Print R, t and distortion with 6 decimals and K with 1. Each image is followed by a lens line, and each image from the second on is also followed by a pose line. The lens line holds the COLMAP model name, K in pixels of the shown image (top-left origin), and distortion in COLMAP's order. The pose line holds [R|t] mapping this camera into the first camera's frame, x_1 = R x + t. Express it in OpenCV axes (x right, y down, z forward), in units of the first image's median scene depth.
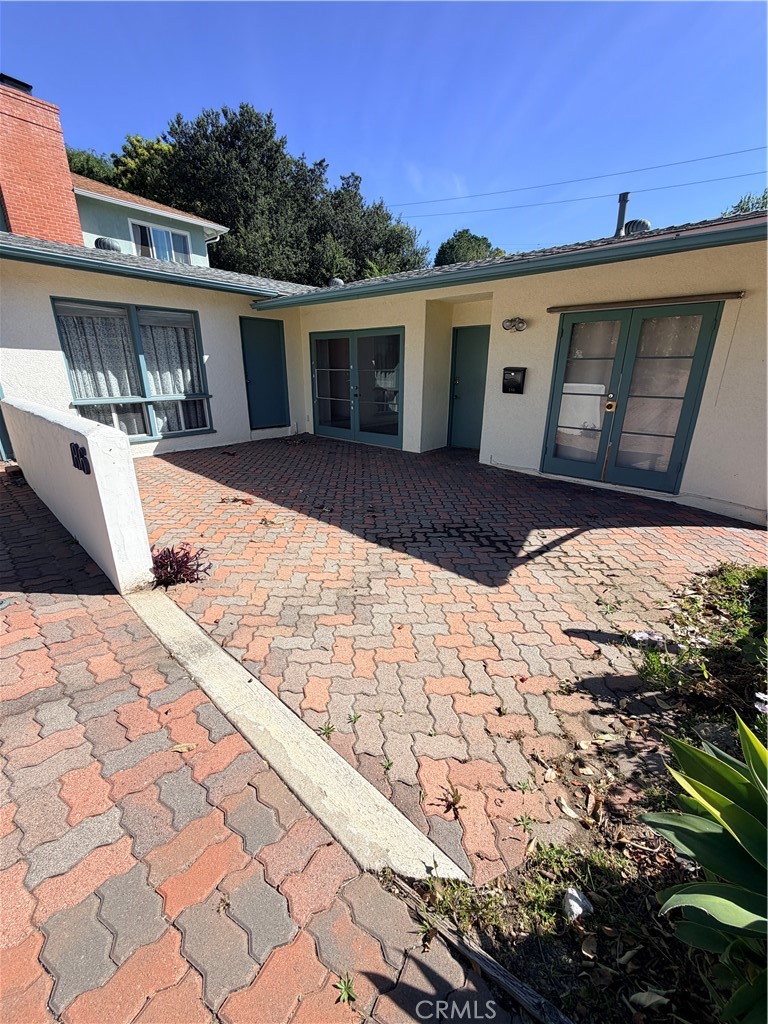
lens RADIAL K [[412.8, 0, 384.6], [0, 412.8, 516.8], [0, 0, 1]] dist [-0.001056, -0.000411]
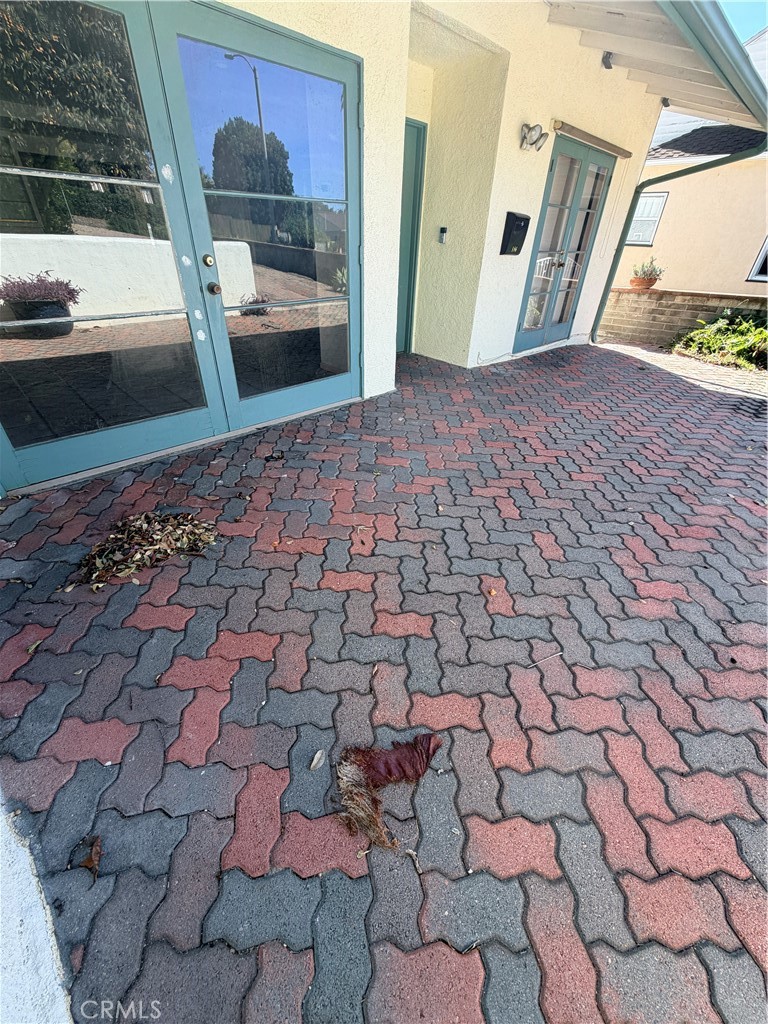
lens RADIAL K [[412.8, 0, 382.5], [0, 412.8, 515.1], [0, 0, 1]] dist [-0.001056, -0.000411]
pose [[0.050911, -0.564492, 0.823867, -0.394513], [0.308287, 0.793533, 0.524657, -0.274770], [-0.949930, 0.227277, 0.214425, 0.830329]]
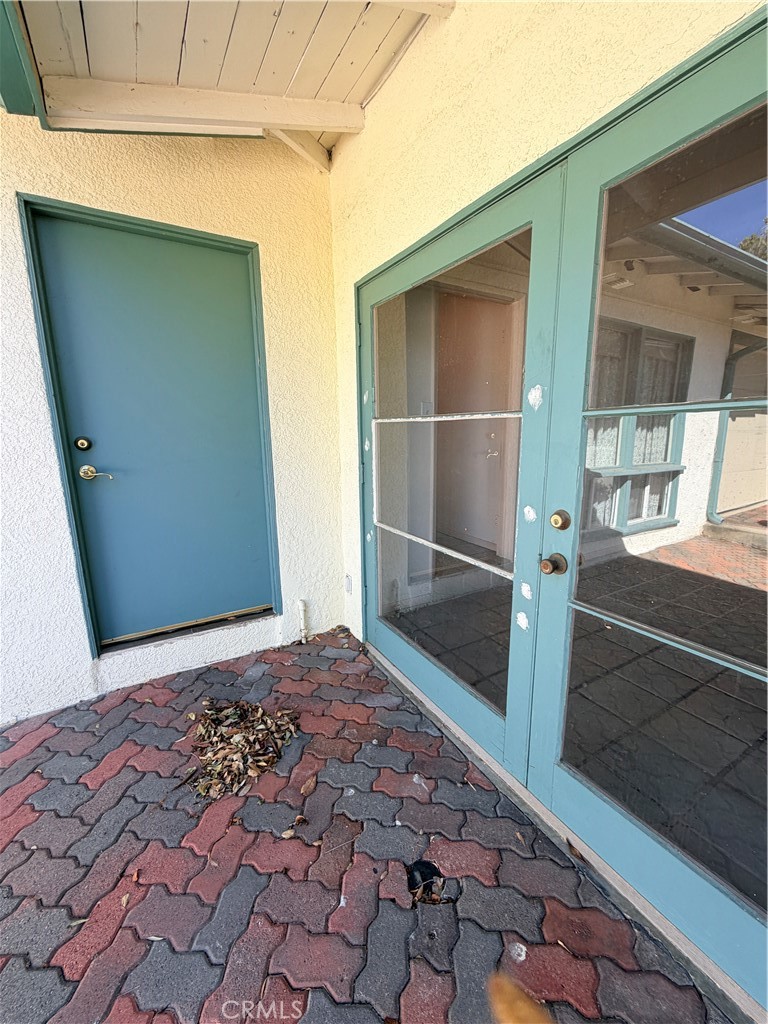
lens RADIAL K [[412.8, 0, 385.0], [0, 412.8, 509.2], [0, 0, 1]] dist [-0.001056, -0.000411]
pose [[0.952148, 0.037090, -0.303378, -0.082442], [-0.082517, 0.986945, -0.138316, -0.279505], [0.294287, 0.156731, 0.942778, 0.801852]]
